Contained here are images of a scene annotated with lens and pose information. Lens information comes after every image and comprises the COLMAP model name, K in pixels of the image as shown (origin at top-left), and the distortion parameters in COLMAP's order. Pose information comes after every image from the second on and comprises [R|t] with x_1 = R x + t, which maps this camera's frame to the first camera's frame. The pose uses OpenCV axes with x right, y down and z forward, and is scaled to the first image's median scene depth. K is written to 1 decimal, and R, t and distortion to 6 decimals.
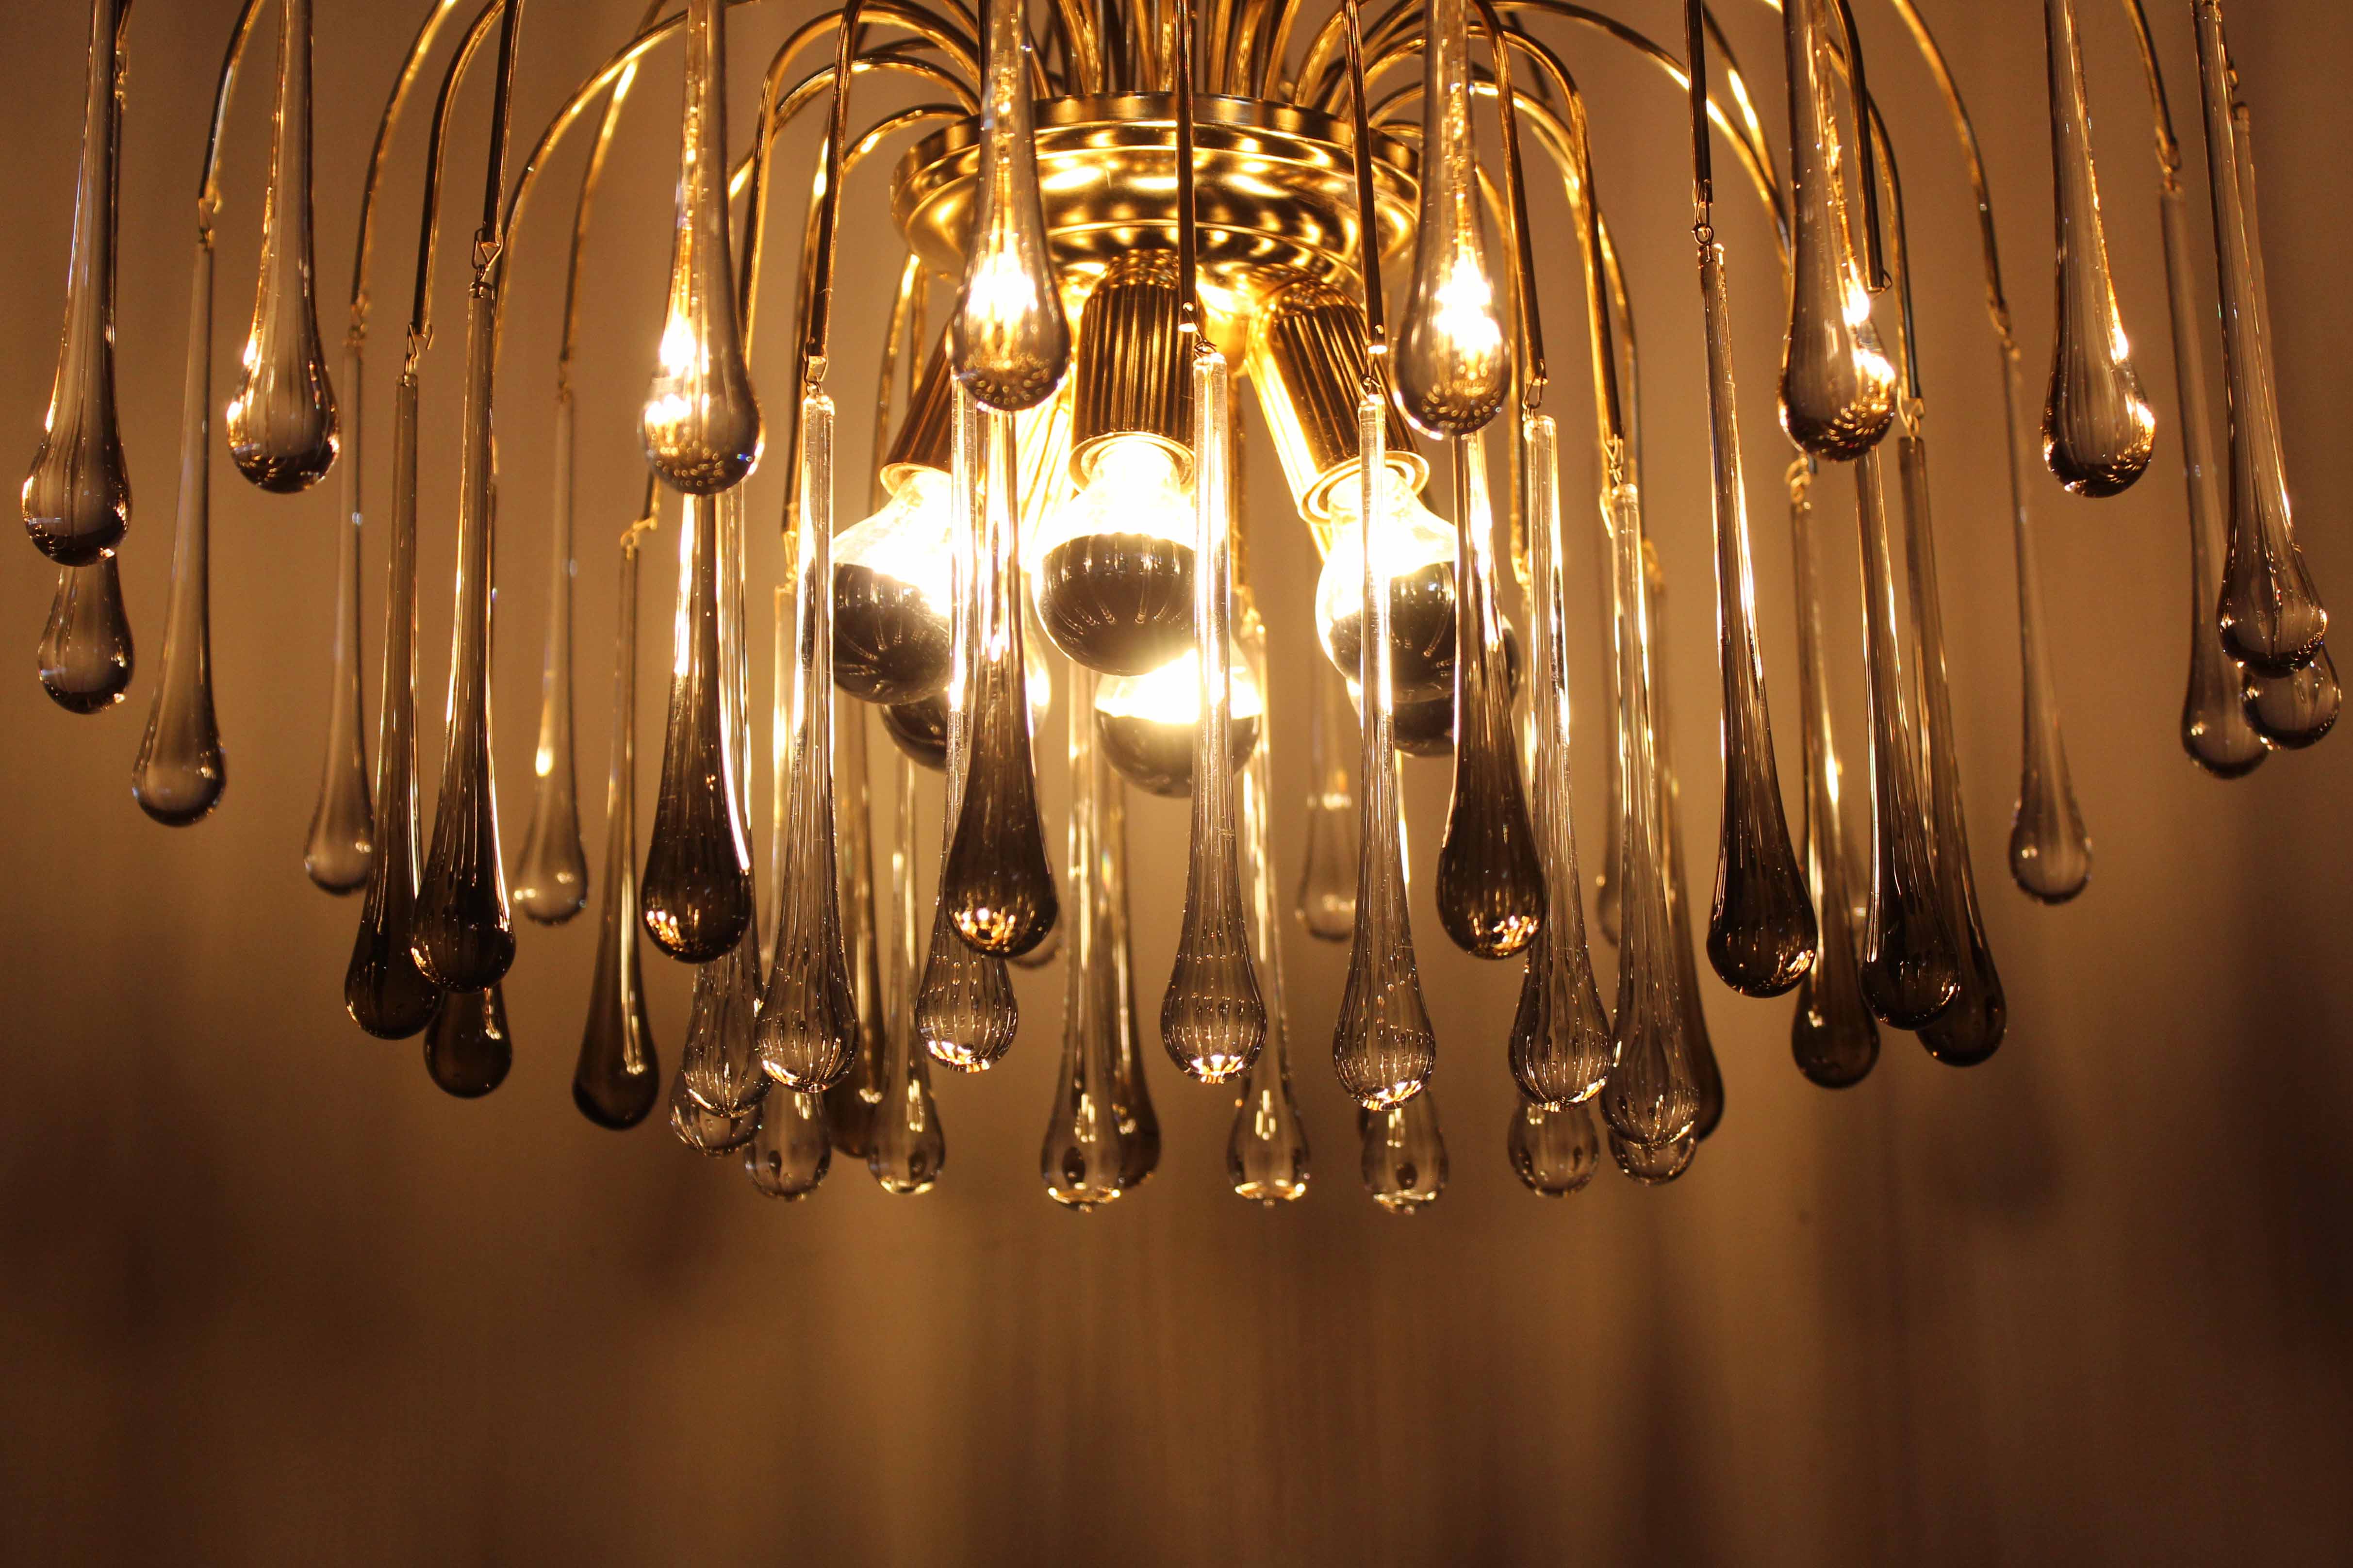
lens RADIAL K [[4048.5, 0, 1220.7], [0, 4048.5, 785.1], [0, 0, 1]] dist [0.002035, 0.142851]
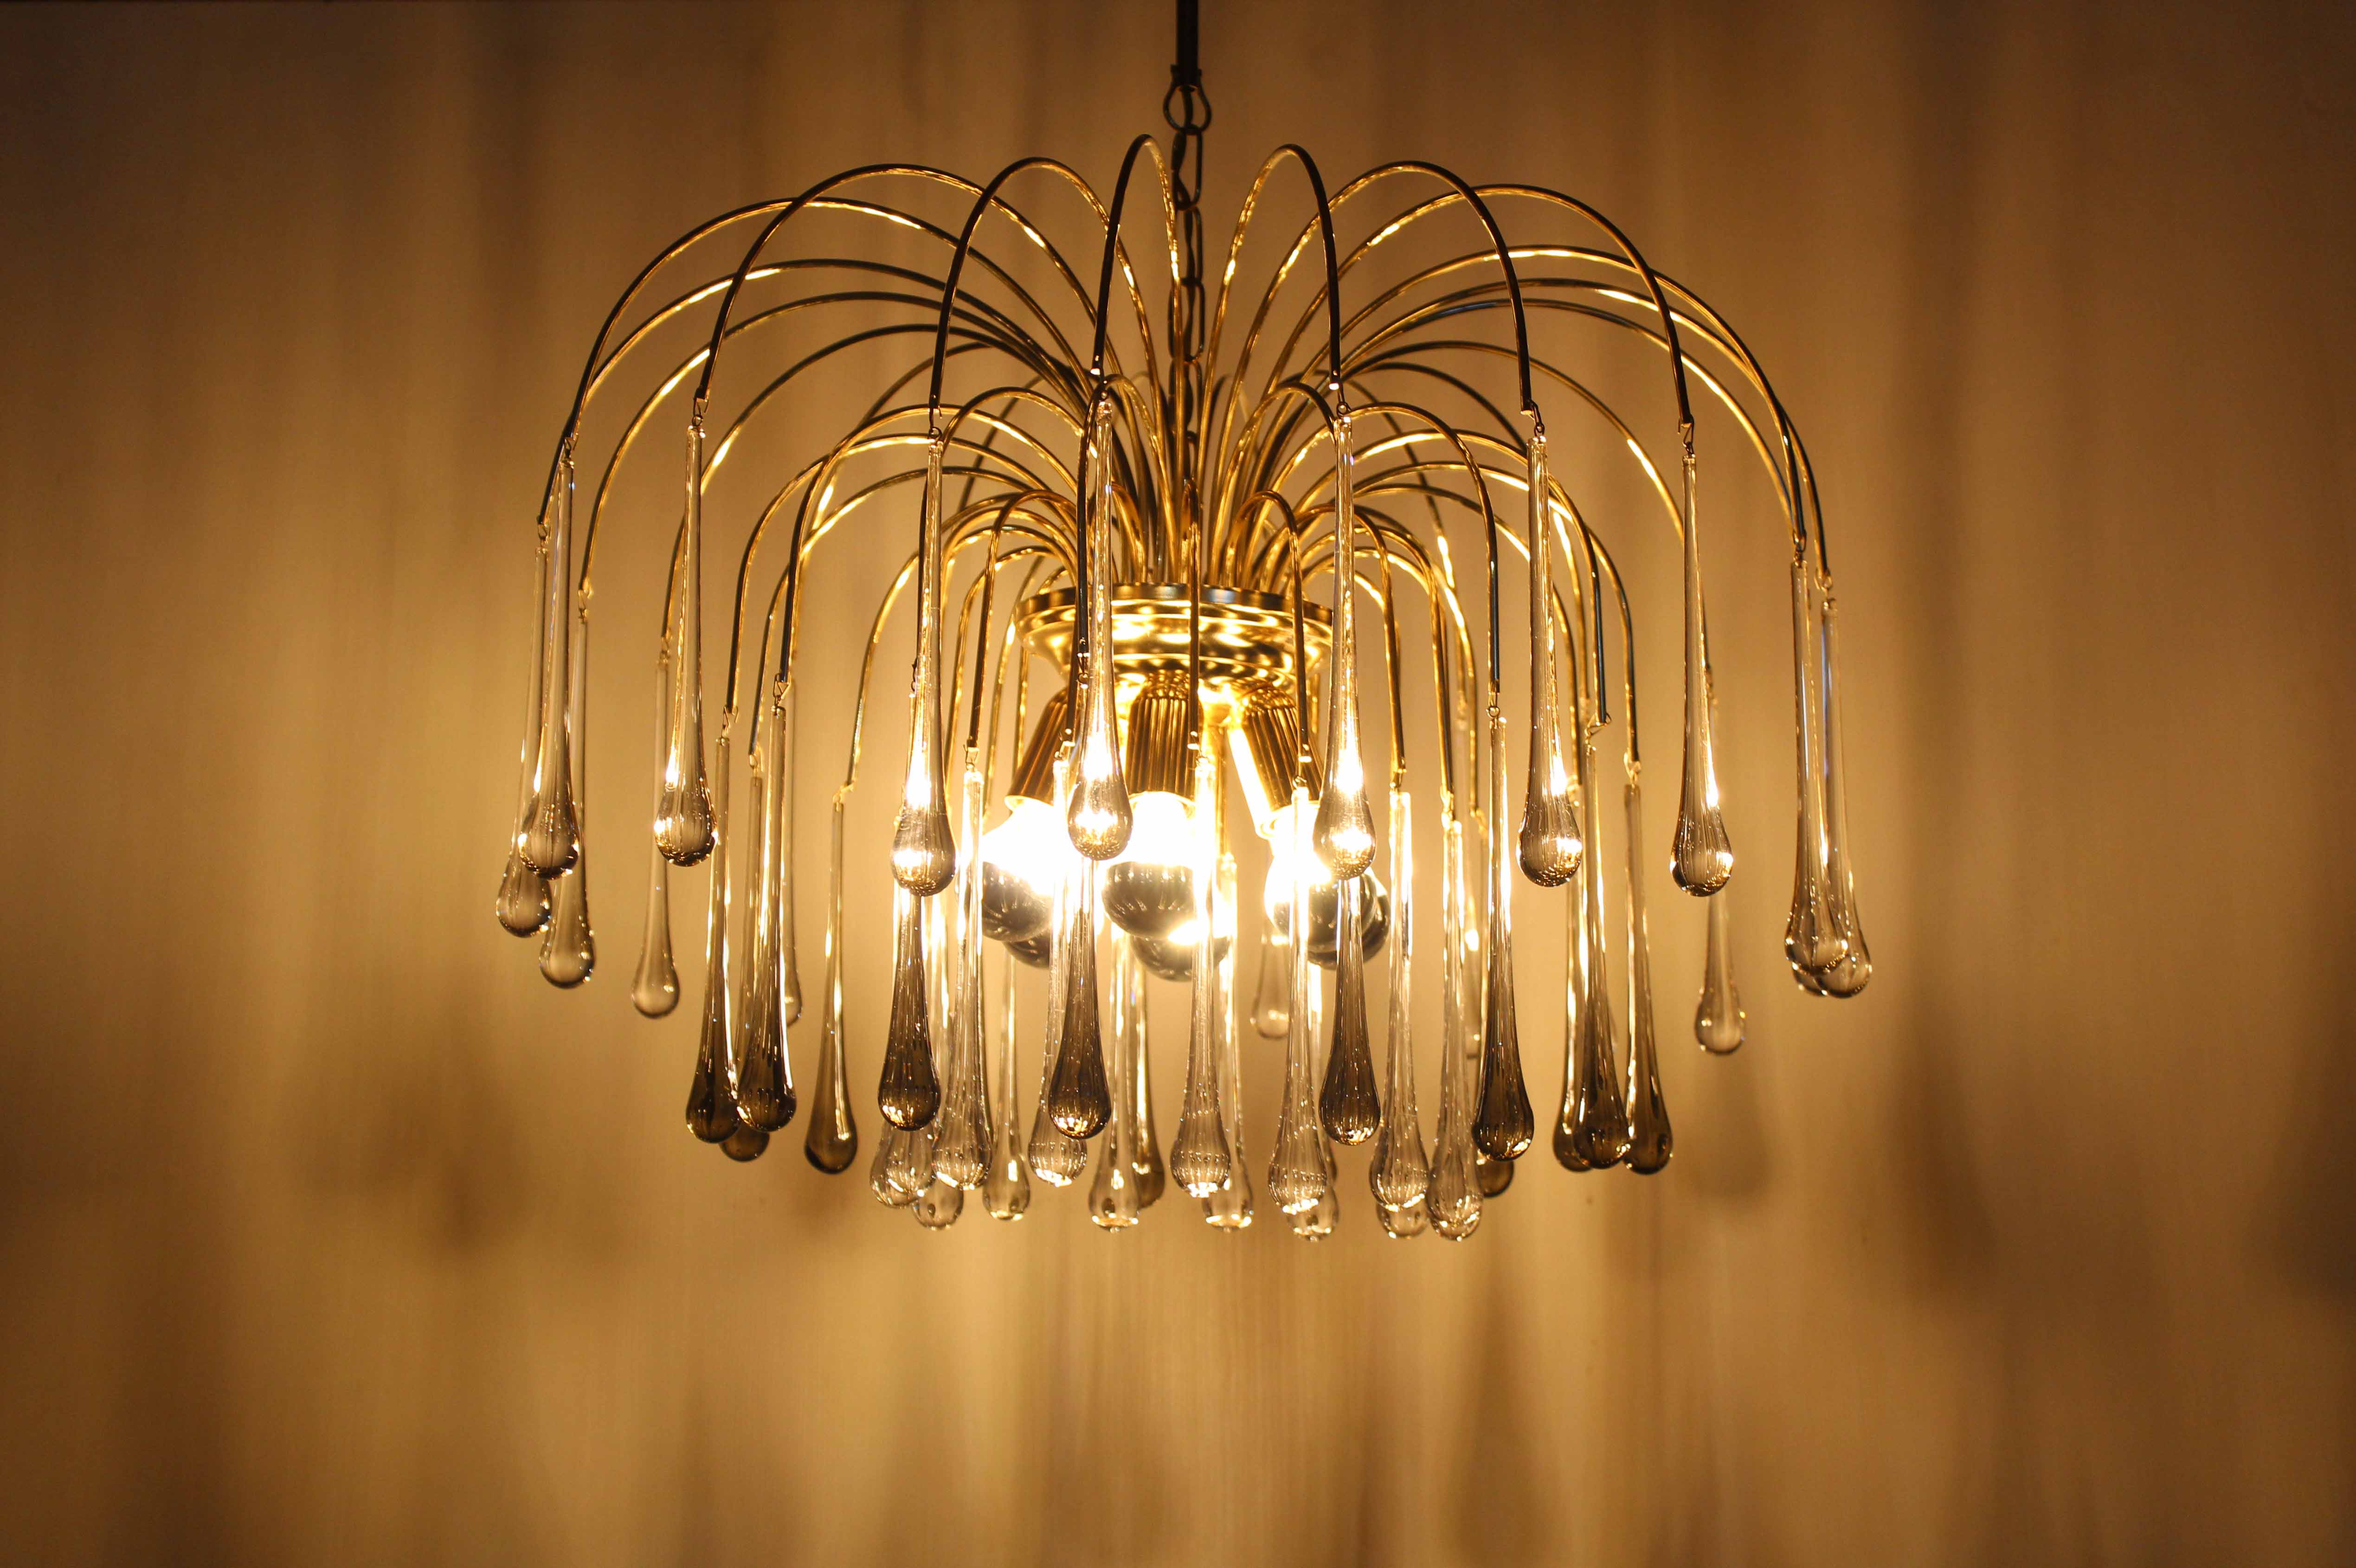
lens RADIAL K [[3718.8, 0, 1178.0], [0, 3718.8, 784.0], [0, 0, 1]] dist [0.048068, 0.026750]
pose [[0.999647, 0.026288, -0.003829, -0.007804], [-0.026071, 0.998479, 0.048589, -0.160489], [0.005100, -0.048472, 0.998812, -0.524686]]
